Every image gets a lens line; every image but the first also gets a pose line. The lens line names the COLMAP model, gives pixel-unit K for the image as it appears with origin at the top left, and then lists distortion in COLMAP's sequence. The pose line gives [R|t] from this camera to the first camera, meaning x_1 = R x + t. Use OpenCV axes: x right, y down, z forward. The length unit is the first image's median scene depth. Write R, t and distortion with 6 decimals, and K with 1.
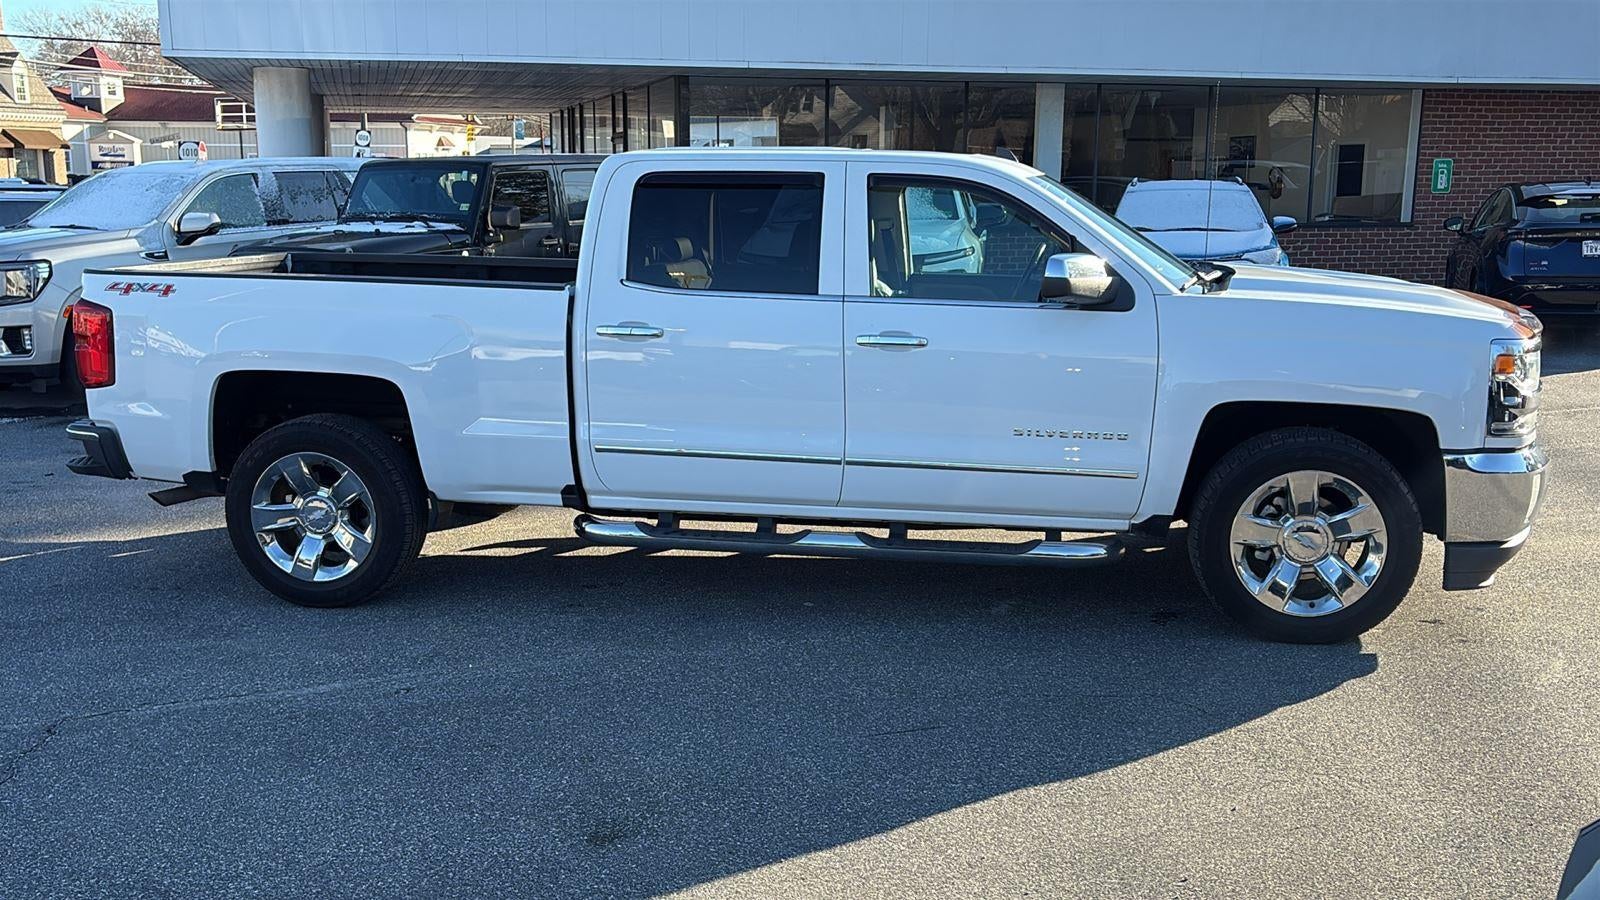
lens RADIAL K [[1489.0, 0, 798.8], [0, 1489.0, 389.9], [0, 0, 1]] dist [0.116964, -0.221745]
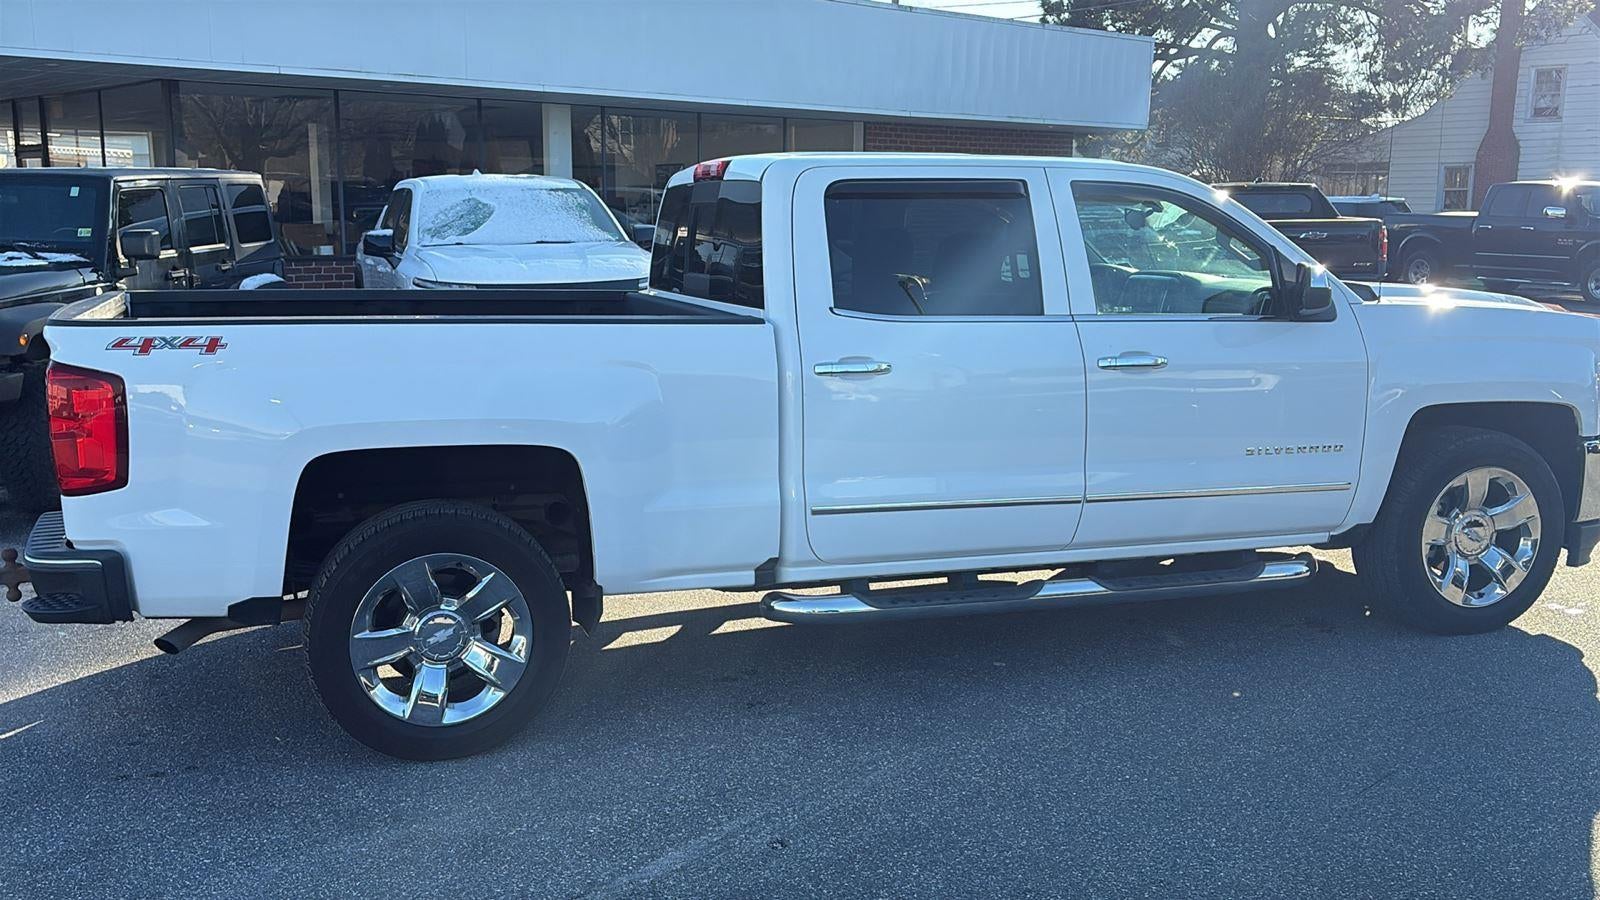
lens RADIAL K [[1489.0, 0, 798.8], [0, 1489.0, 389.9], [0, 0, 1]] dist [0.116964, -0.221745]
pose [[0.890383, -0.058549, 0.451431, -0.496405], [0.066608, 0.997777, -0.001966, -0.025874], [-0.450313, 0.031820, 0.892304, 0.252560]]
